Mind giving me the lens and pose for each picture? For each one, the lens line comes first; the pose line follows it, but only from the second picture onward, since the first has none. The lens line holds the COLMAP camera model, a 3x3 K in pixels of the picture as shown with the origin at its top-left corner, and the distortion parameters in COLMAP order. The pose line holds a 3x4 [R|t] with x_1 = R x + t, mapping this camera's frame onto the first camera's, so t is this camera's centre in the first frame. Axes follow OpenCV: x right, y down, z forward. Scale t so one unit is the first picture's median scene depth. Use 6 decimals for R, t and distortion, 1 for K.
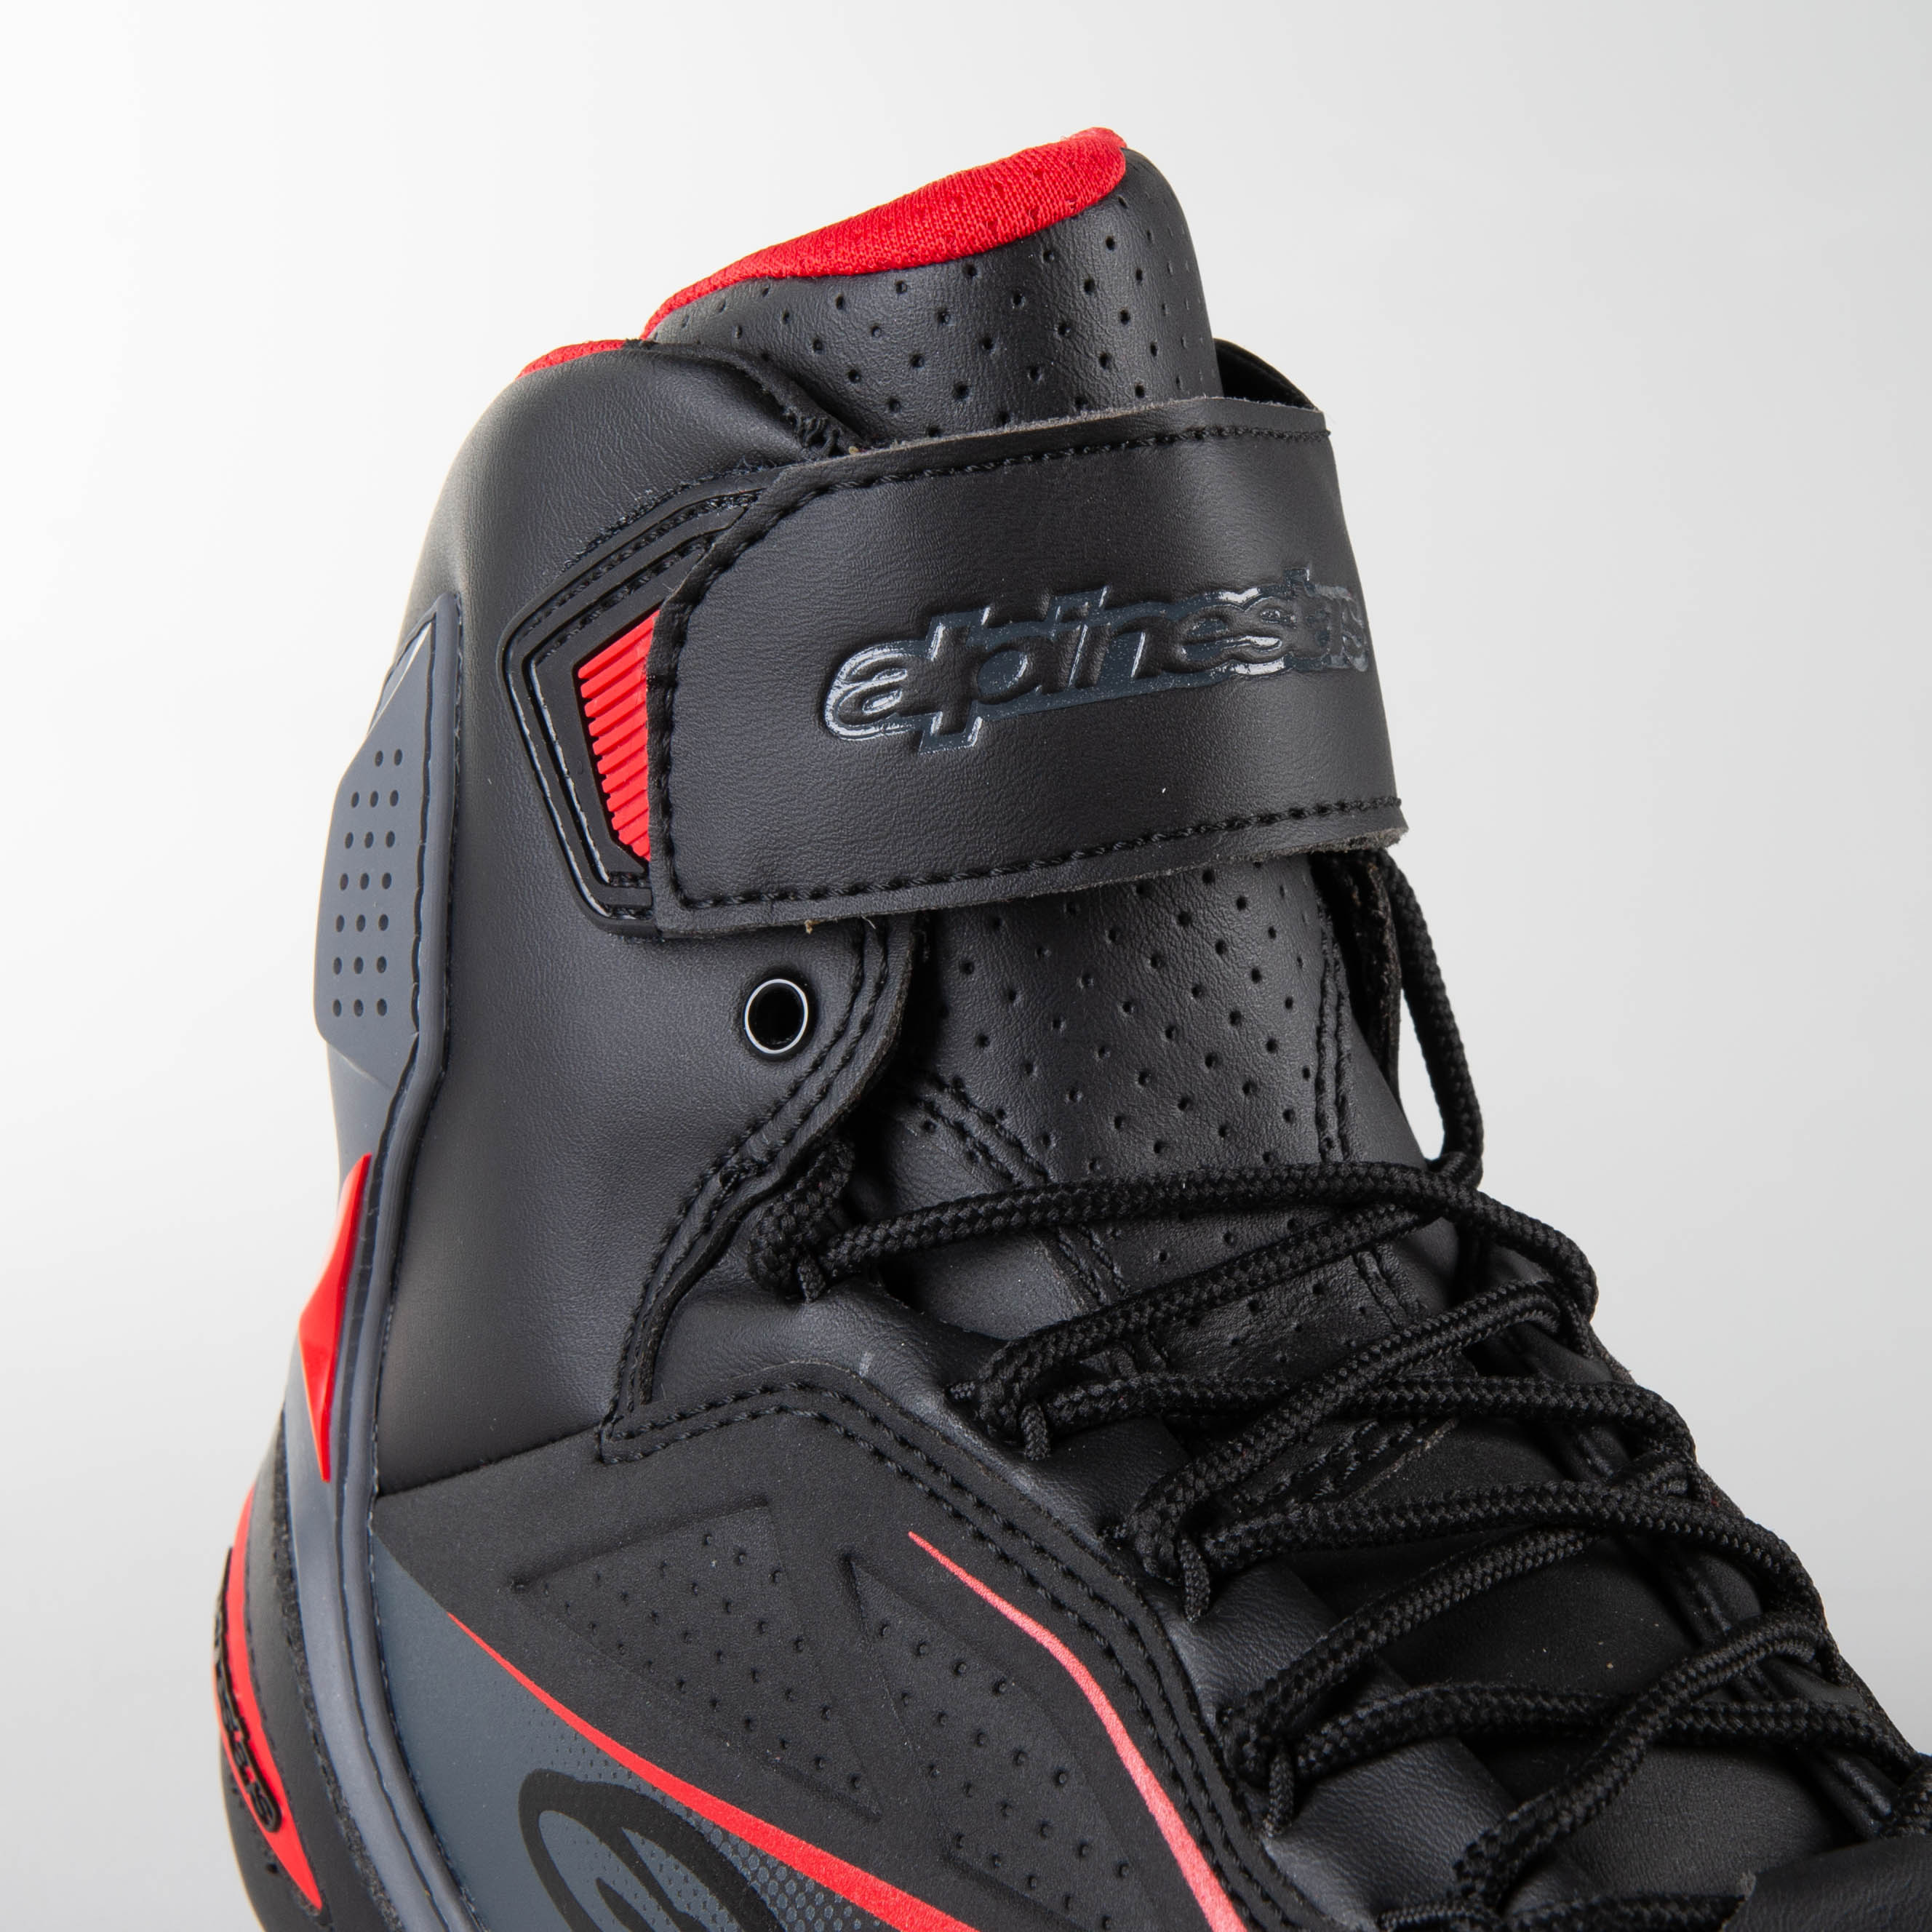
lens RADIAL K [[6342.2, 0, 965.8], [0, 6342.2, 967.0], [0, 0, 1]] dist [-0.238313, 0.000000]
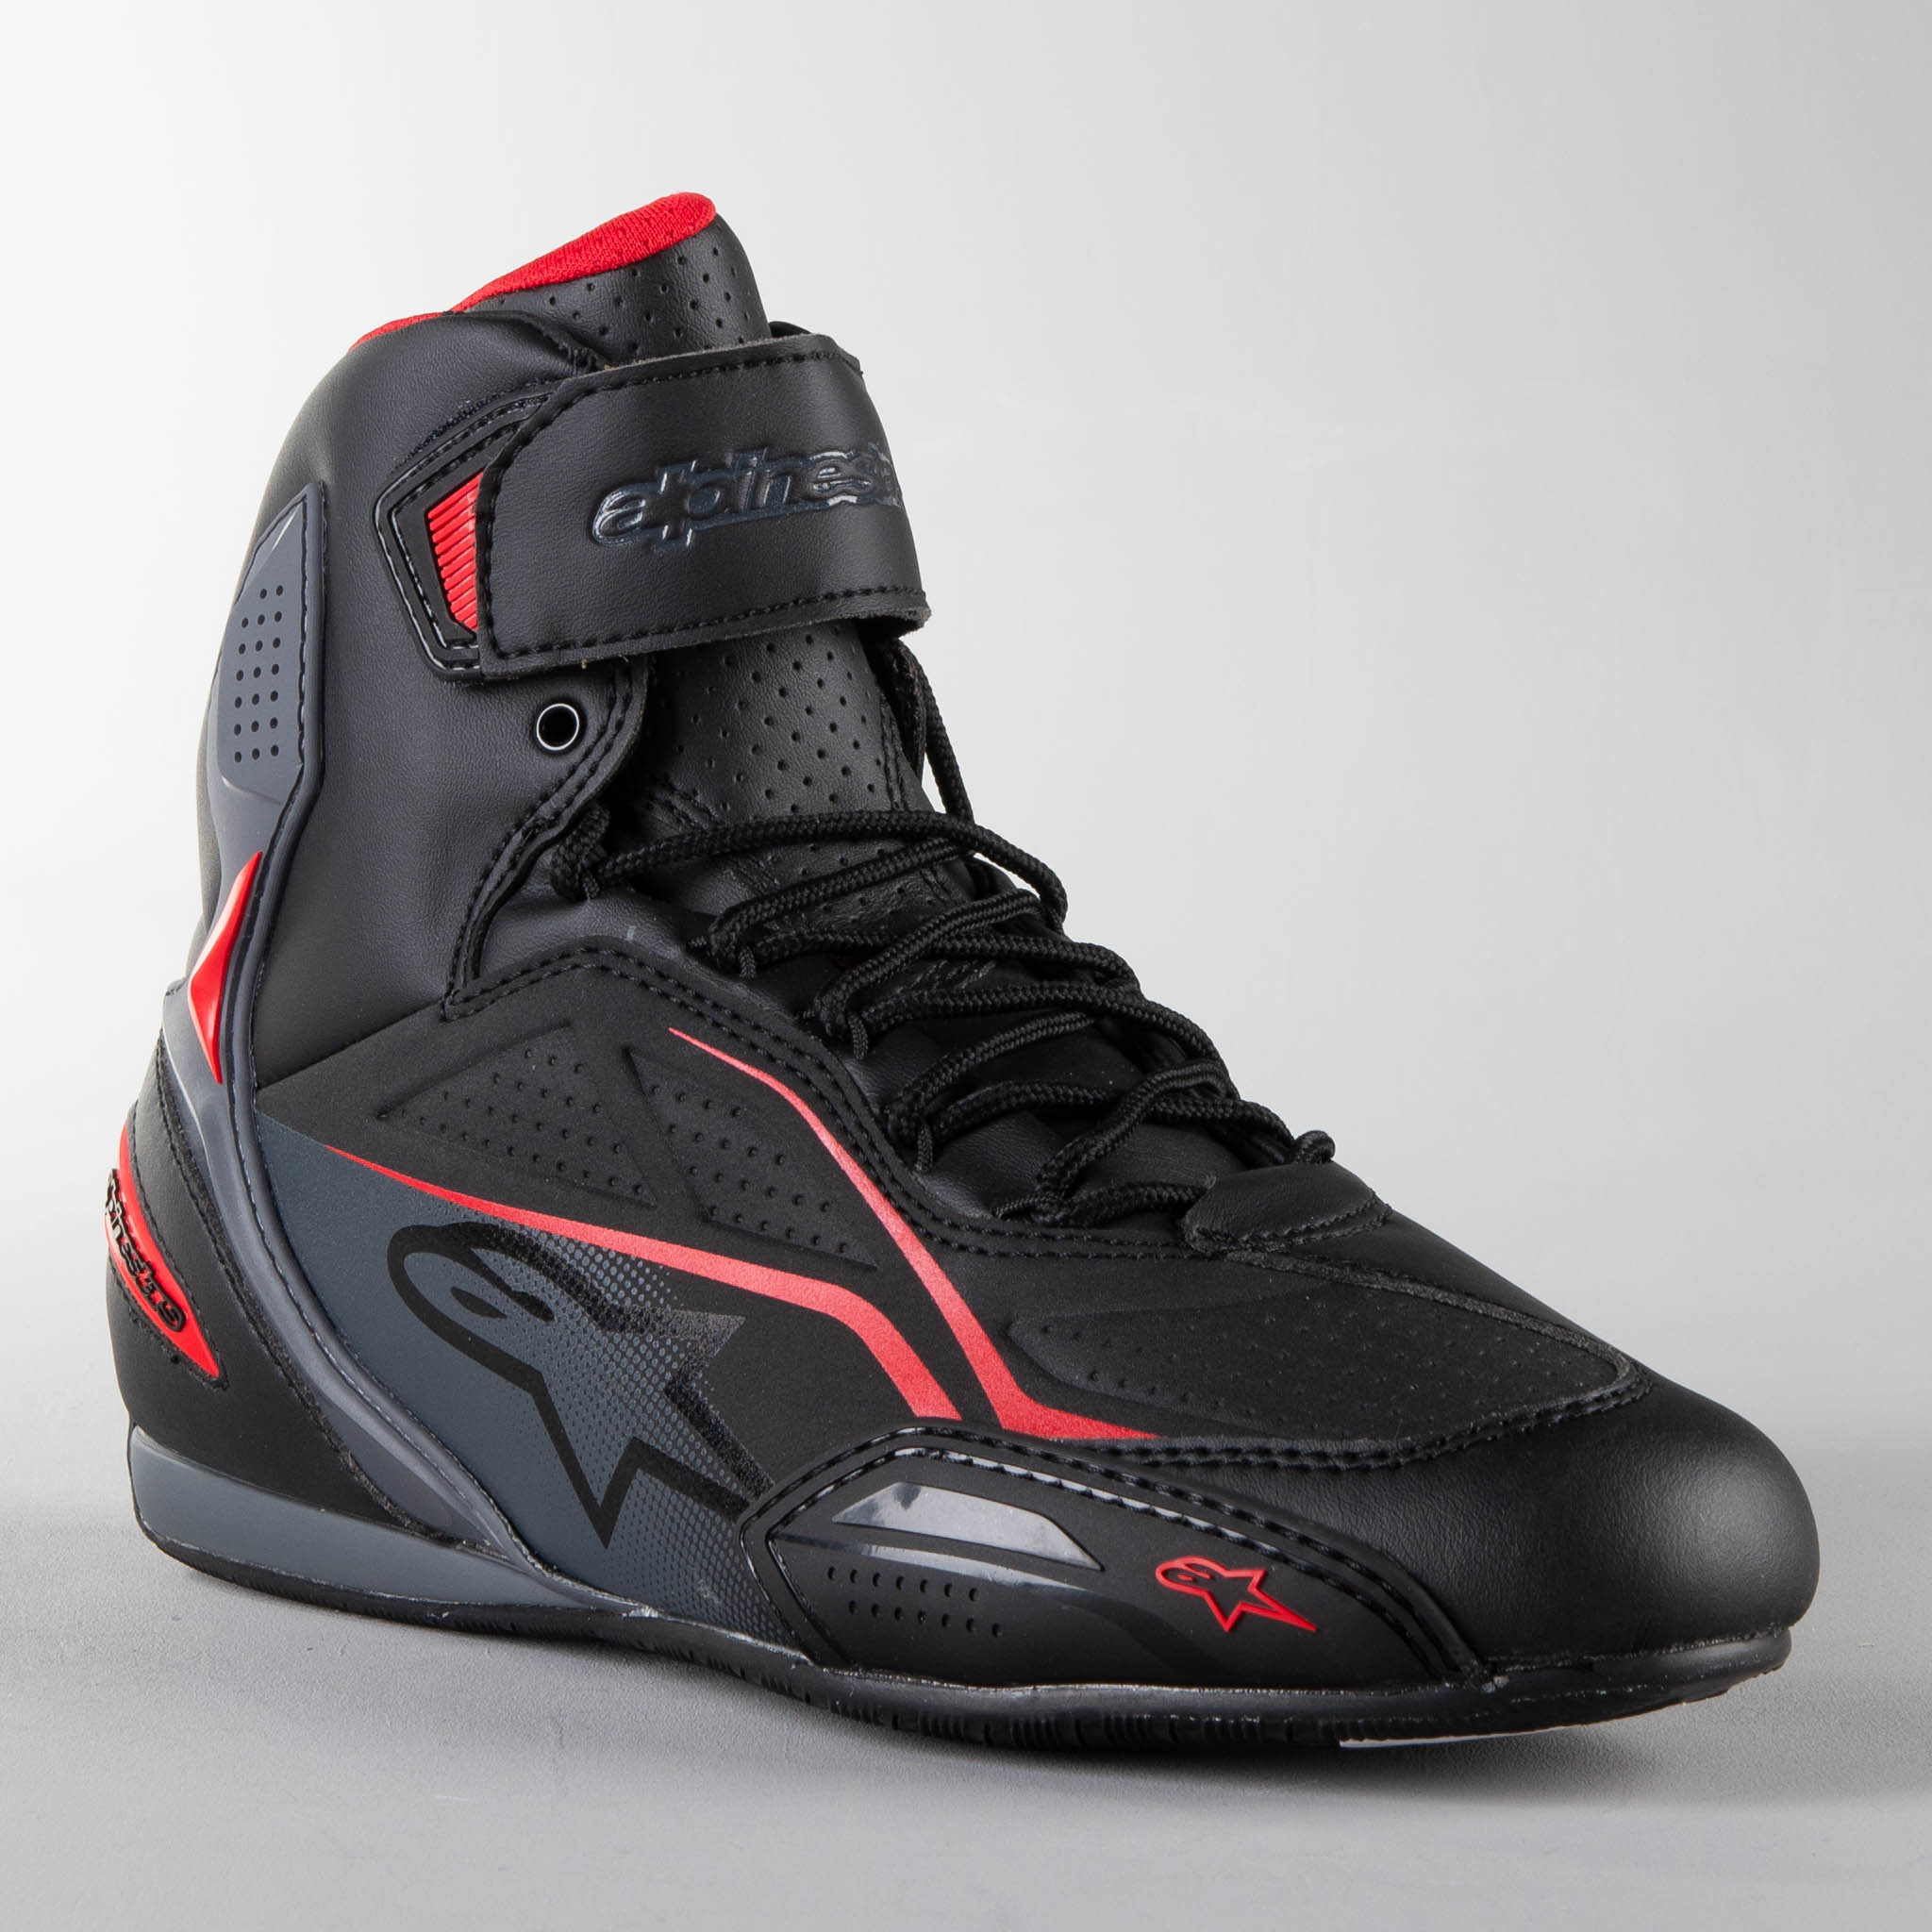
lens RADIAL K [[6604.8, 0, 965.9], [0, 6604.8, 968.4], [0, 0, 1]] dist [-0.560582, 0.000000]
pose [[0.988422, -0.025784, 0.149524, -0.178404], [0.033107, 0.998361, -0.046693, 0.149766], [-0.148075, 0.051102, 0.987655, -0.645069]]
